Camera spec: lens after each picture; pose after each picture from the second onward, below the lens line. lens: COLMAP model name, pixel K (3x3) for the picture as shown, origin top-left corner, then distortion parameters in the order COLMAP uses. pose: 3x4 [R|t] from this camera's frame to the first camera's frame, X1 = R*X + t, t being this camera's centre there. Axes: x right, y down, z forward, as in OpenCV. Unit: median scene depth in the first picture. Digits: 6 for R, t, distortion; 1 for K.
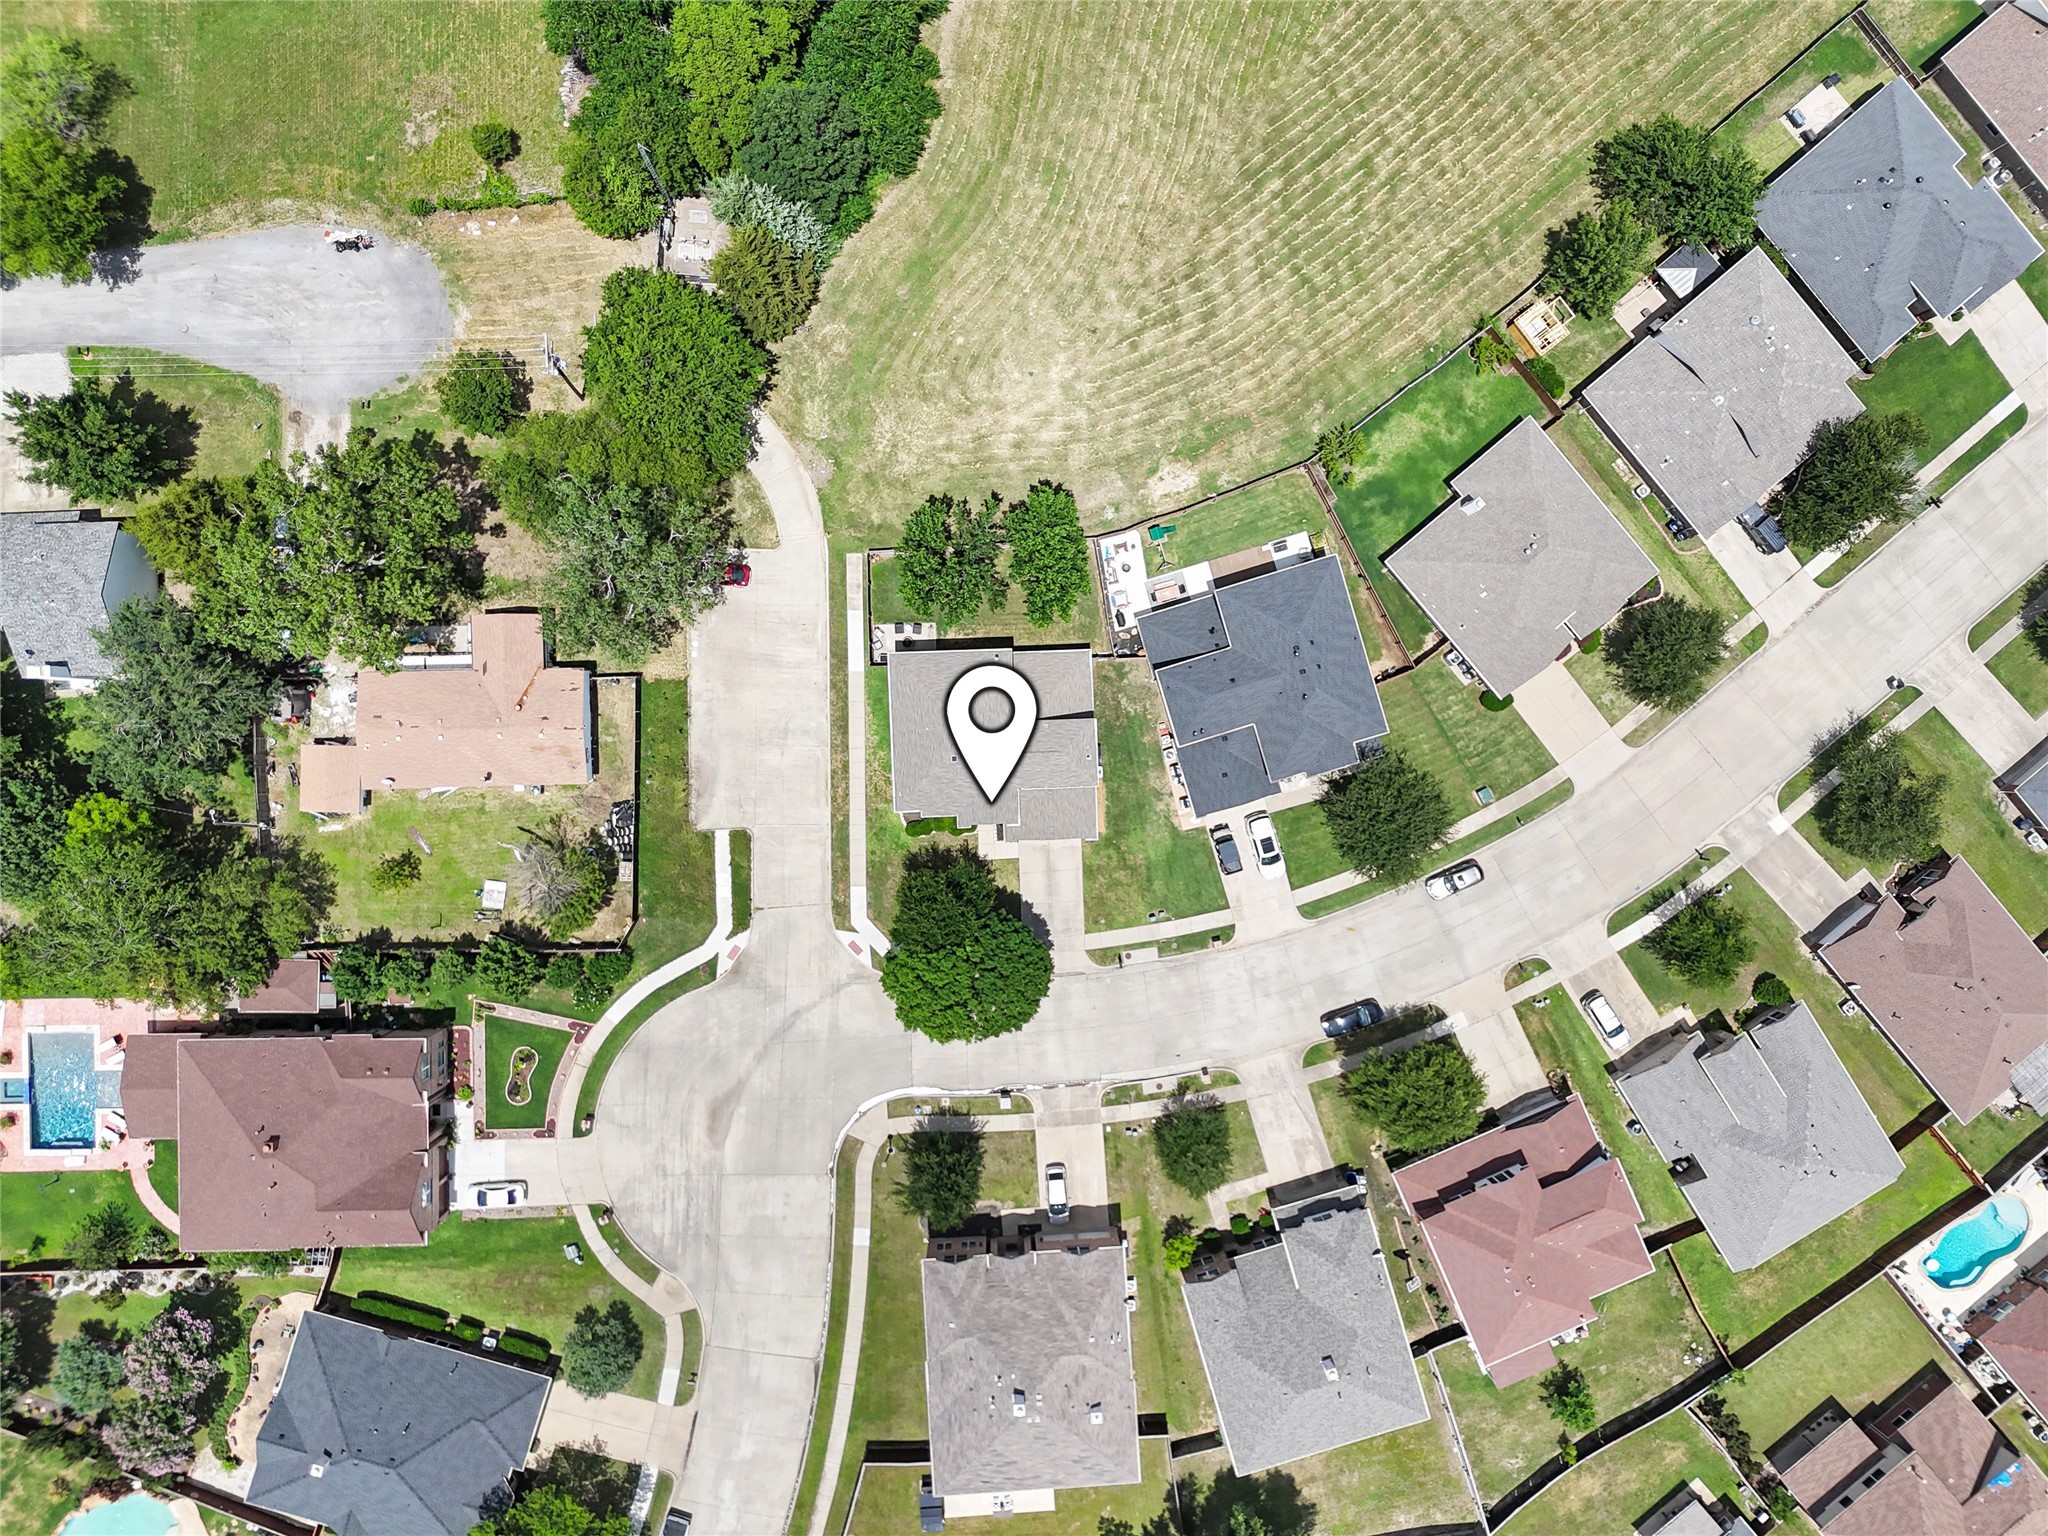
lens RADIAL K [[1487.0, 0, 1024.0], [0, 1487.0, 768.0], [0, 0, 1]] dist [0.084186, -0.084867]
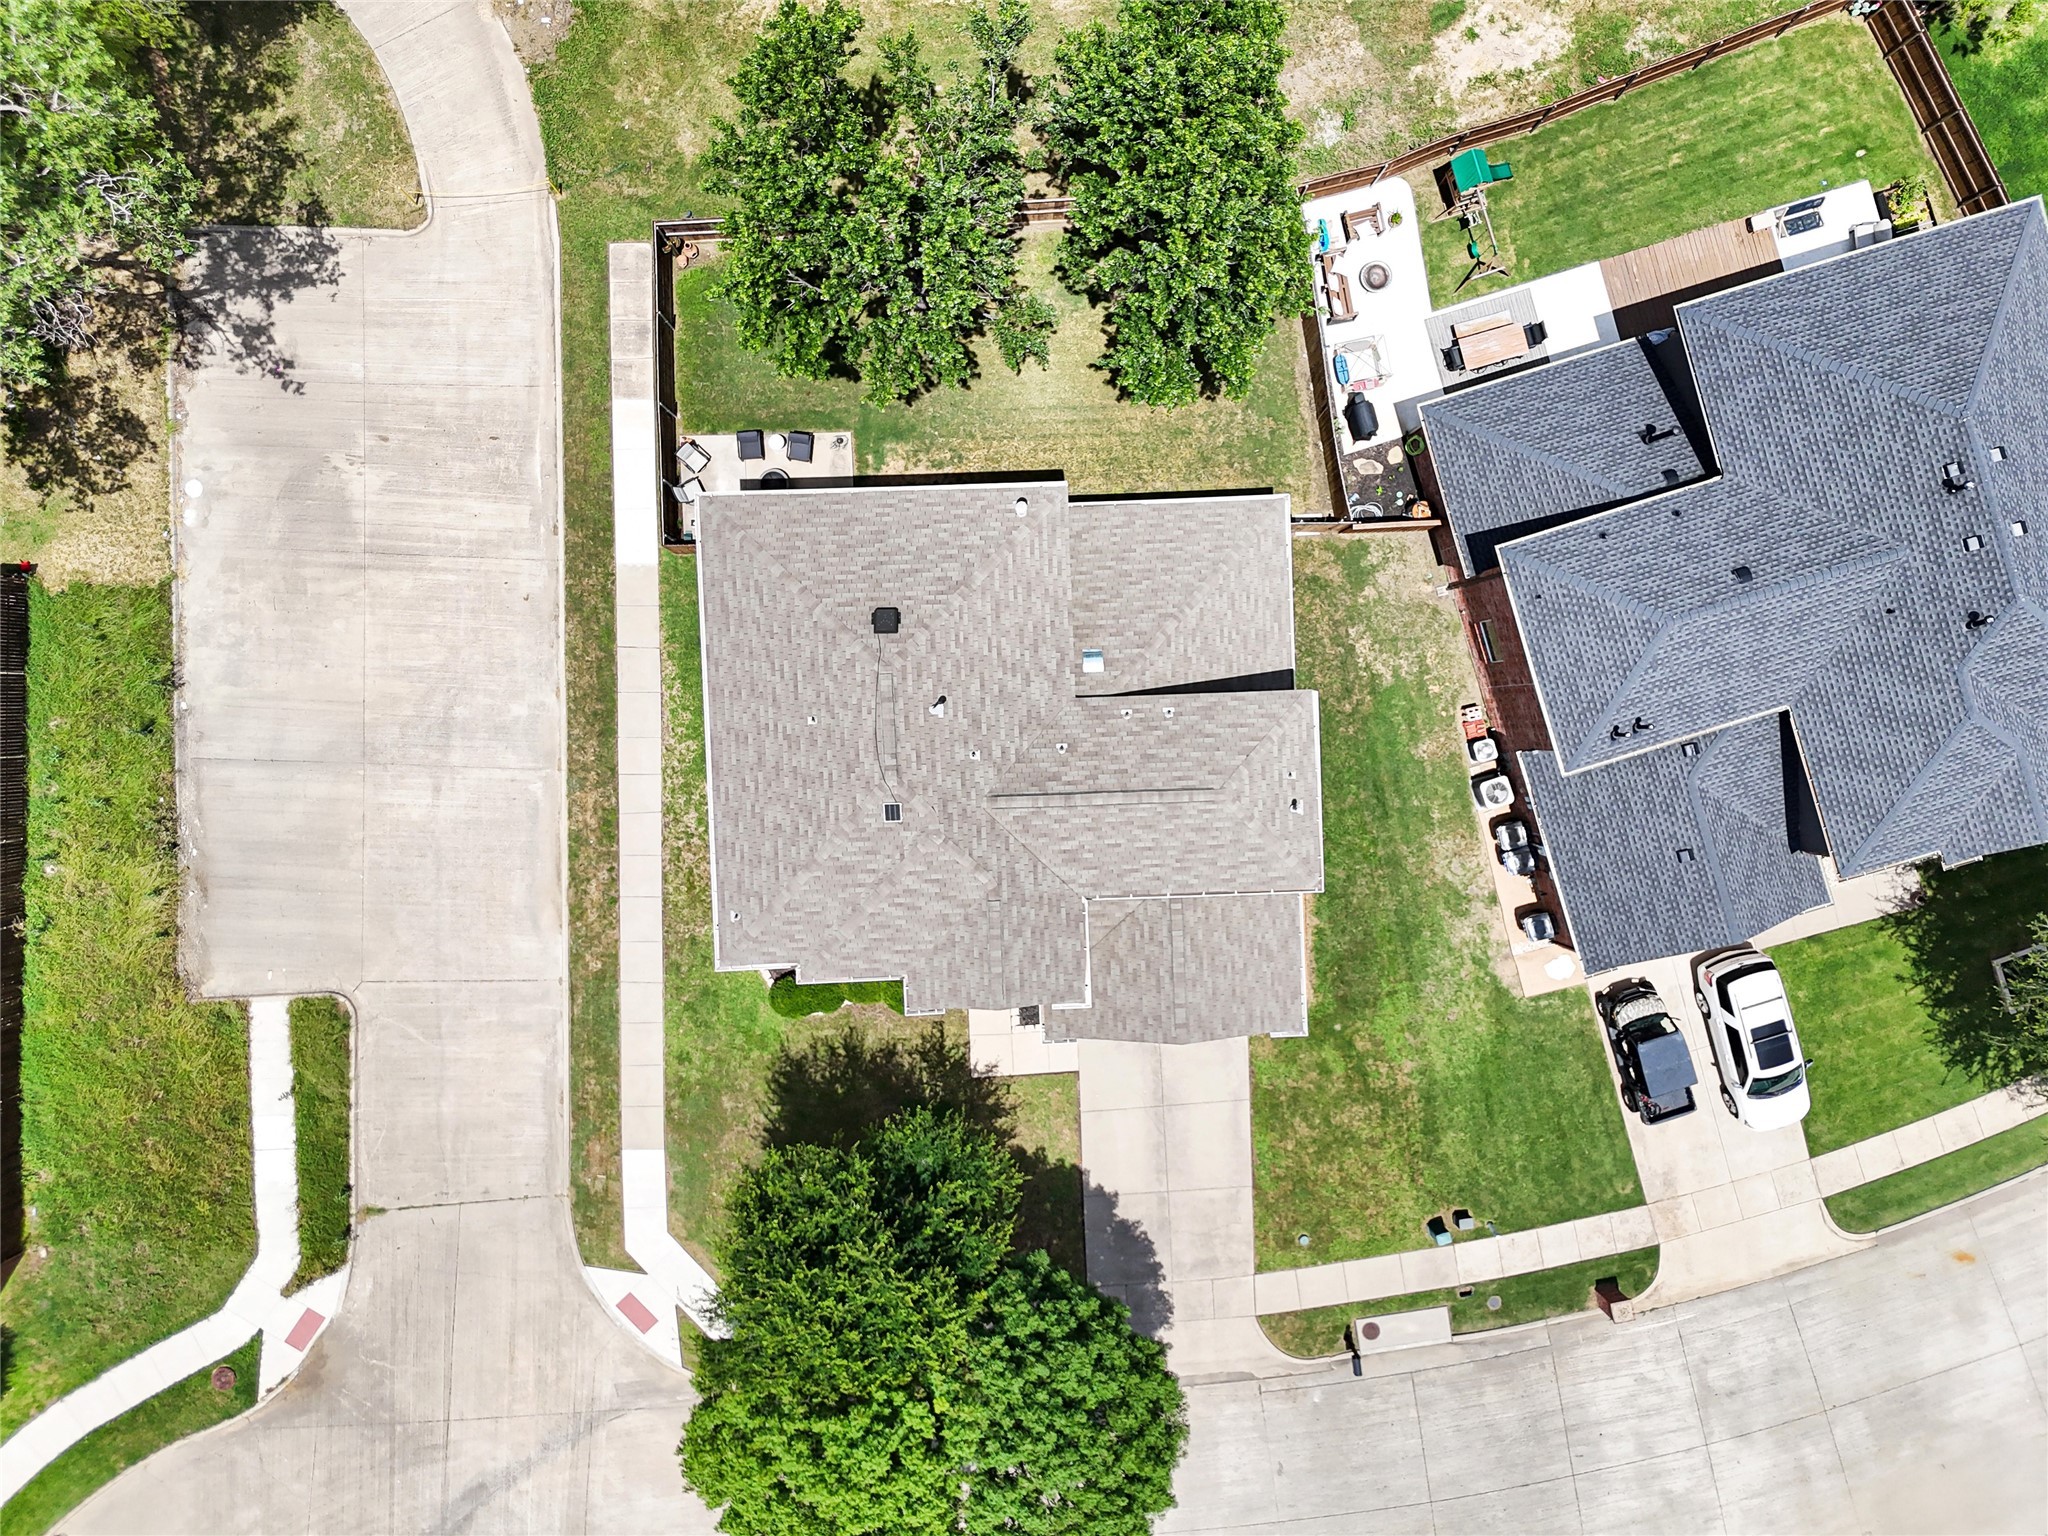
lens RADIAL K [[1487.0, 0, 1024.0], [0, 1487.0, 768.0], [0, 0, 1]] dist [0.084186, -0.084867]
pose [[0.999999, 0.000078, -0.001675, -0.016527], [-0.000077, 1.000000, 0.000168, -0.014888], [0.001675, -0.000168, 0.999999, 0.629888]]
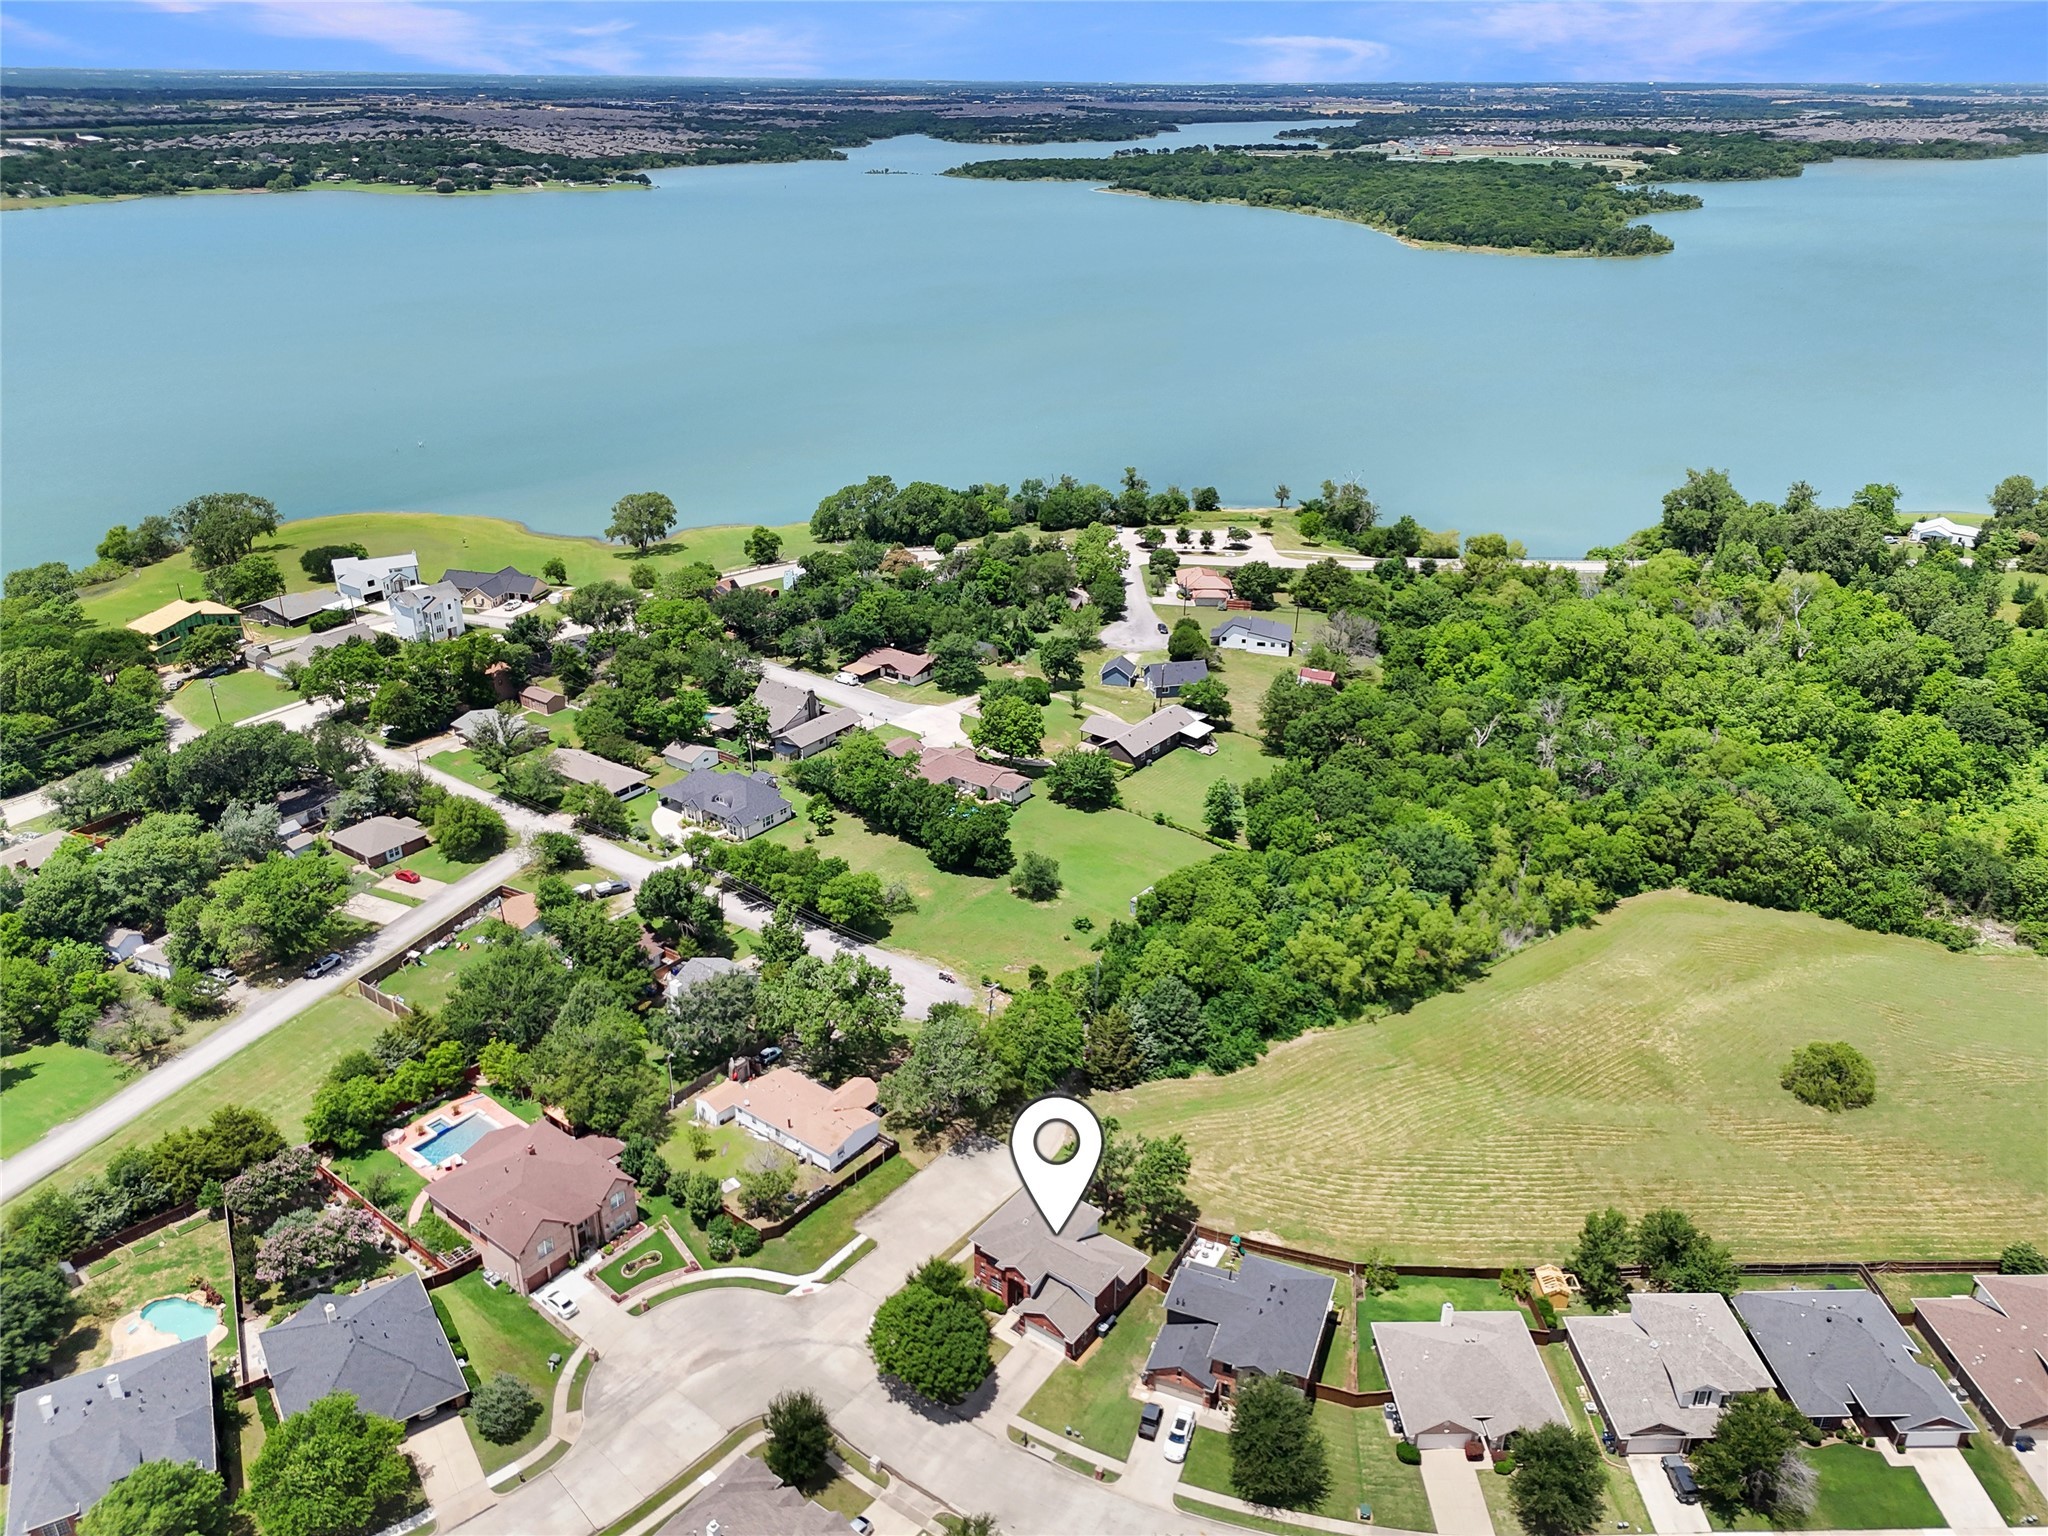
lens RADIAL K [[1487.0, 0, 1024.0], [0, 1487.0, 768.0], [0, 0, 1]] dist [0.084186, -0.084867]
pose [[0.780197, 0.240522, -0.577445, 0.639107], [-0.625533, 0.301947, -0.719400, 0.846652], [0.001326, 0.922484, 0.386033, 0.031920]]
